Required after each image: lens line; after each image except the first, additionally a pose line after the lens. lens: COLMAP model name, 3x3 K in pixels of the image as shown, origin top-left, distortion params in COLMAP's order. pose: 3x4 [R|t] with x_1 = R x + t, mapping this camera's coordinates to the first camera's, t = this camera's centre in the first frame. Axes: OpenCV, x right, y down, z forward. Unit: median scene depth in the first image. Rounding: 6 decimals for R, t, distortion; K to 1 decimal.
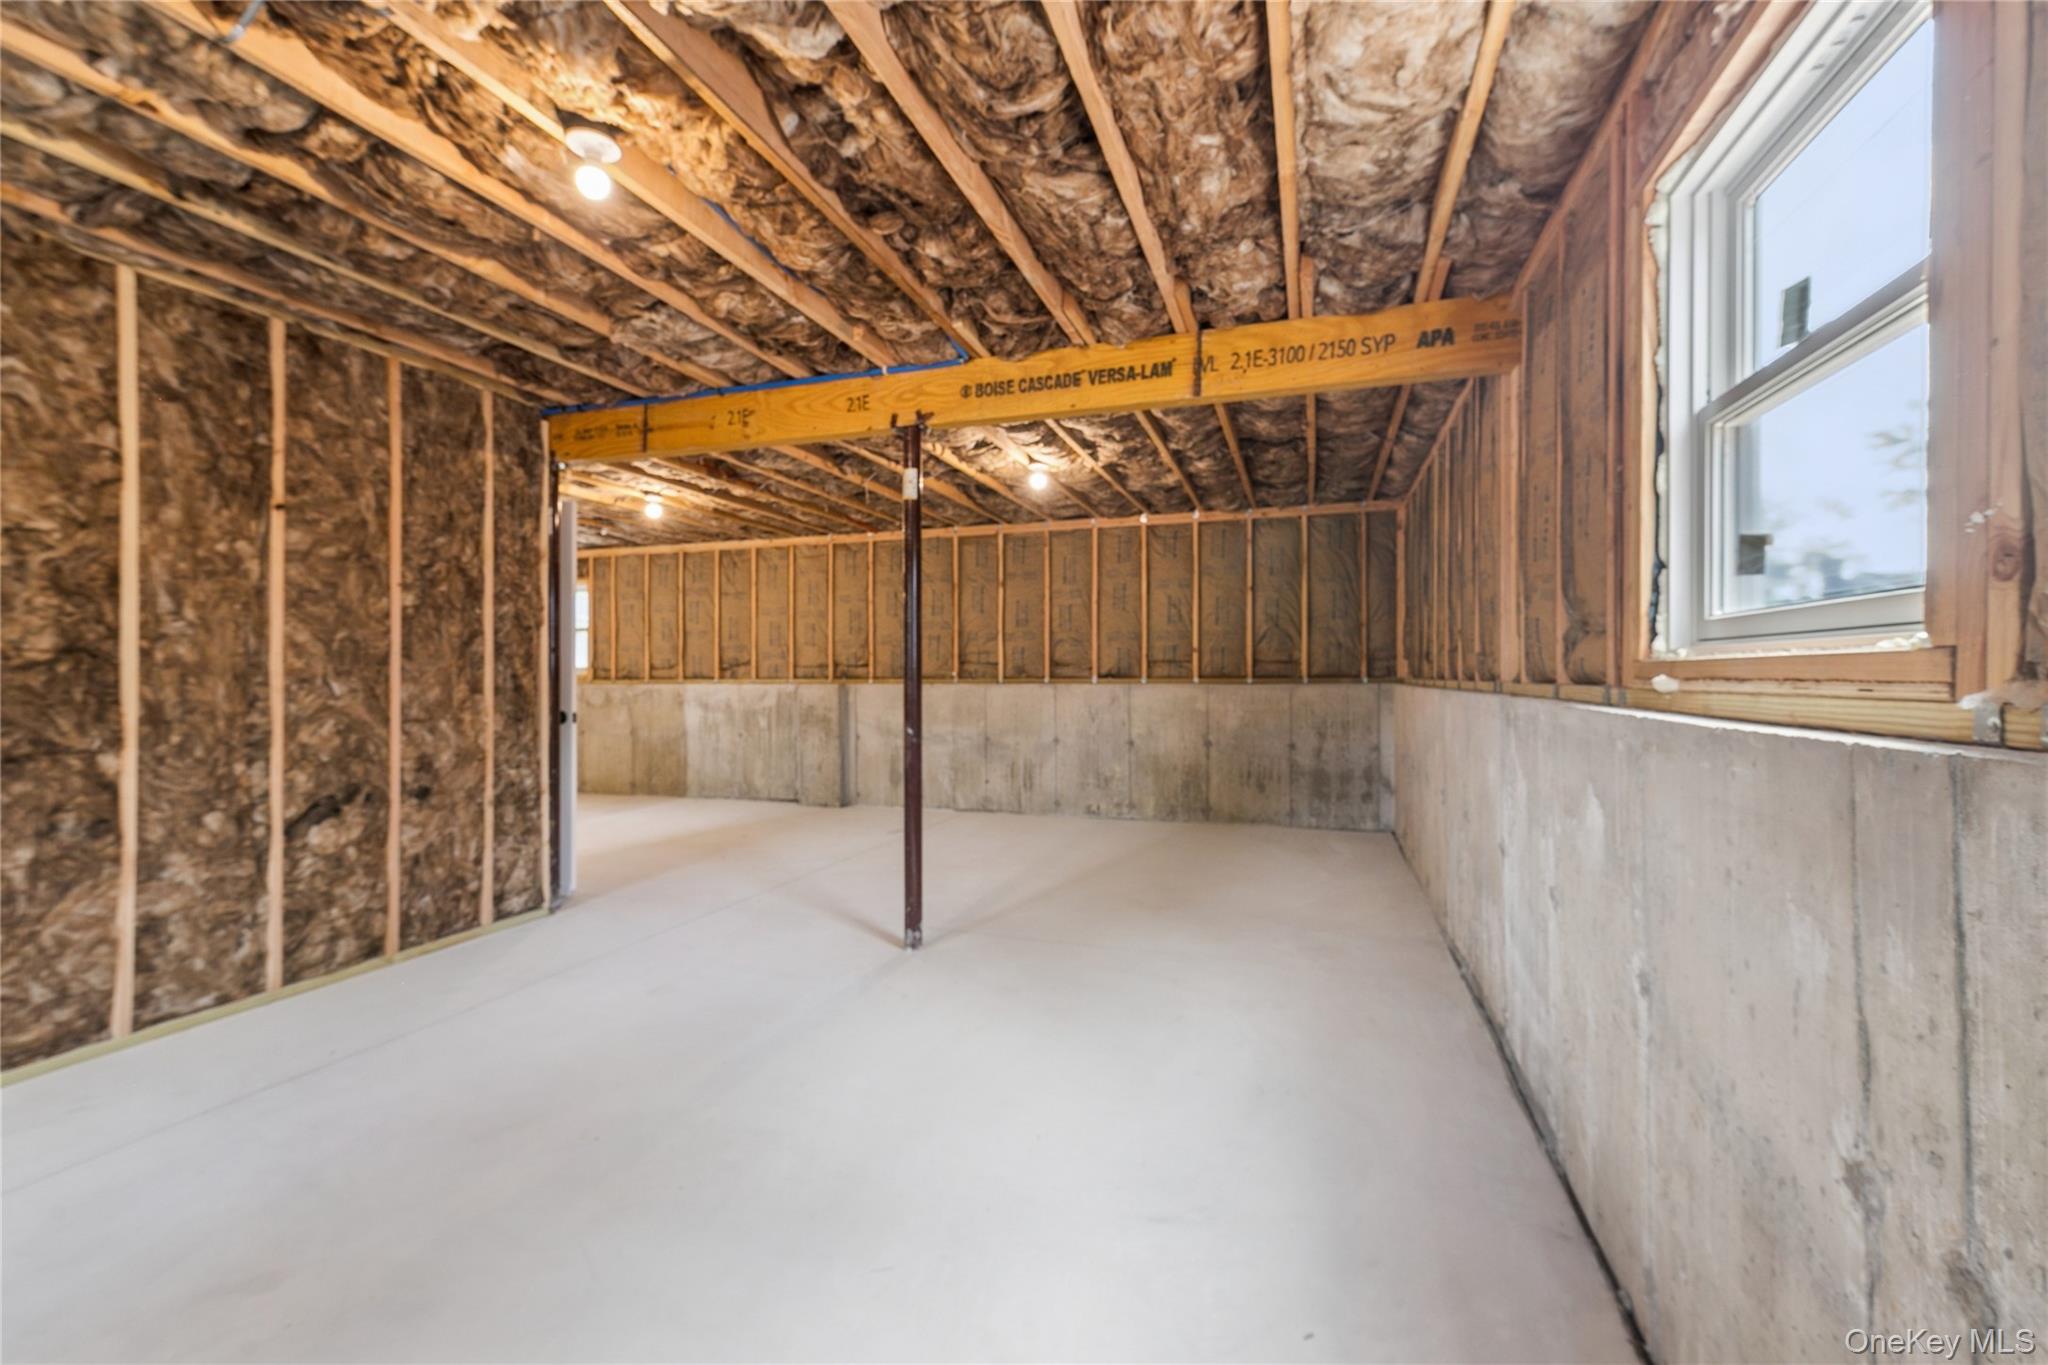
lens RADIAL K [[886.7, 0, 1020.0], [0, 886.7, 679.4], [0, 0, 1]] dist [0.004311, 0.000380]
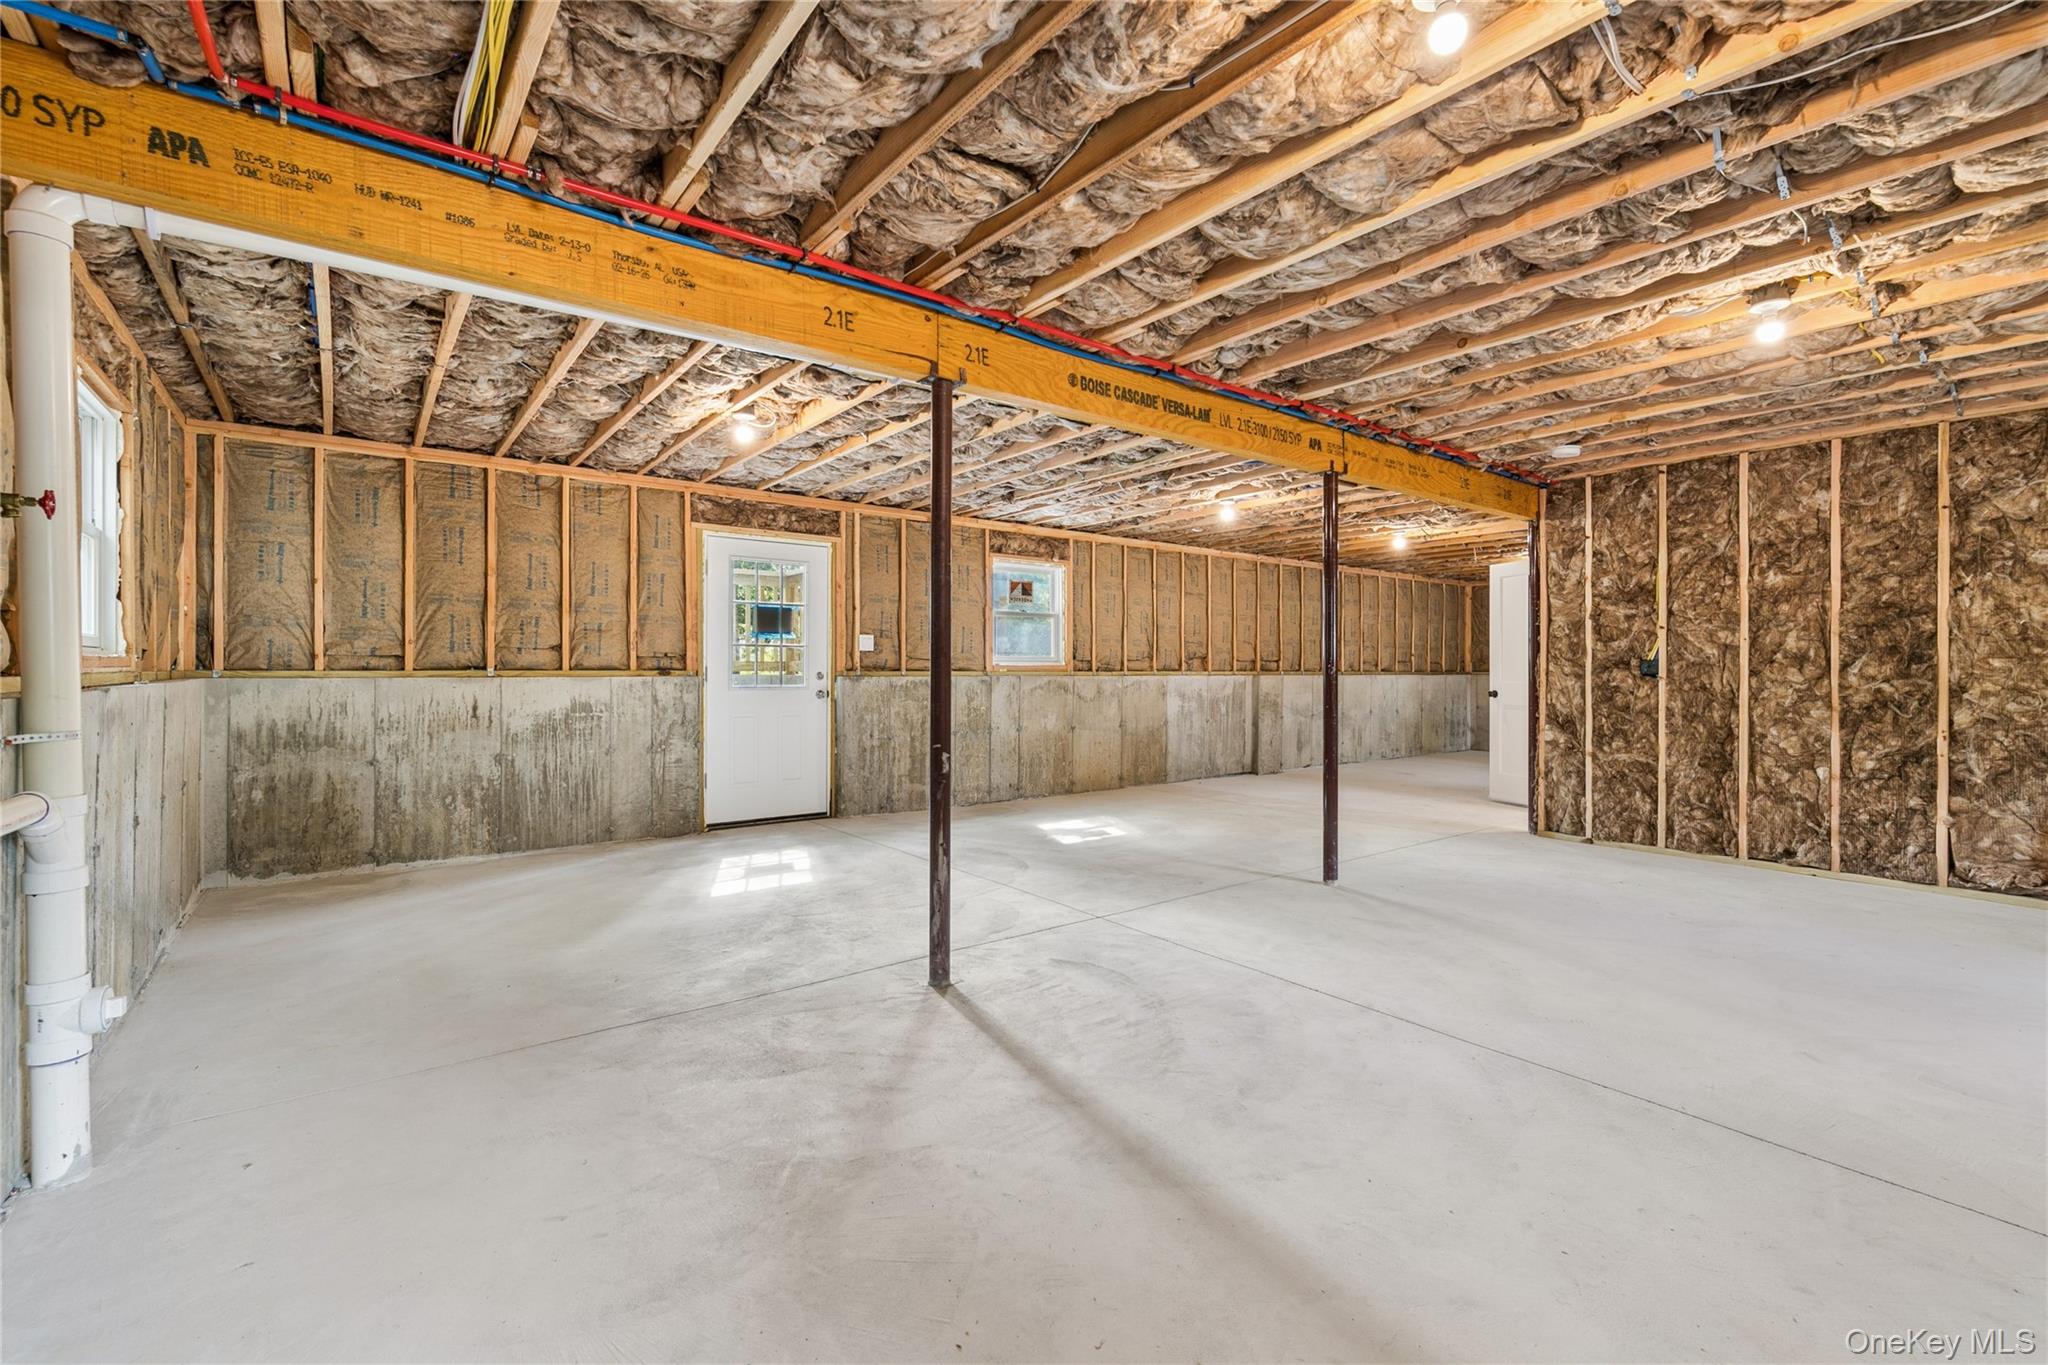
lens RADIAL K [[886.7, 0, 1025.4], [0, 886.7, 674.6], [0, 0, 1]] dist [0.004311, 0.000380]
pose [[0.557230, 0.002221, 0.830355, -1.367834], [-0.004466, 0.999990, 0.000322, 0.004758], [-0.830346, -0.003888, 0.557234, 0.560850]]
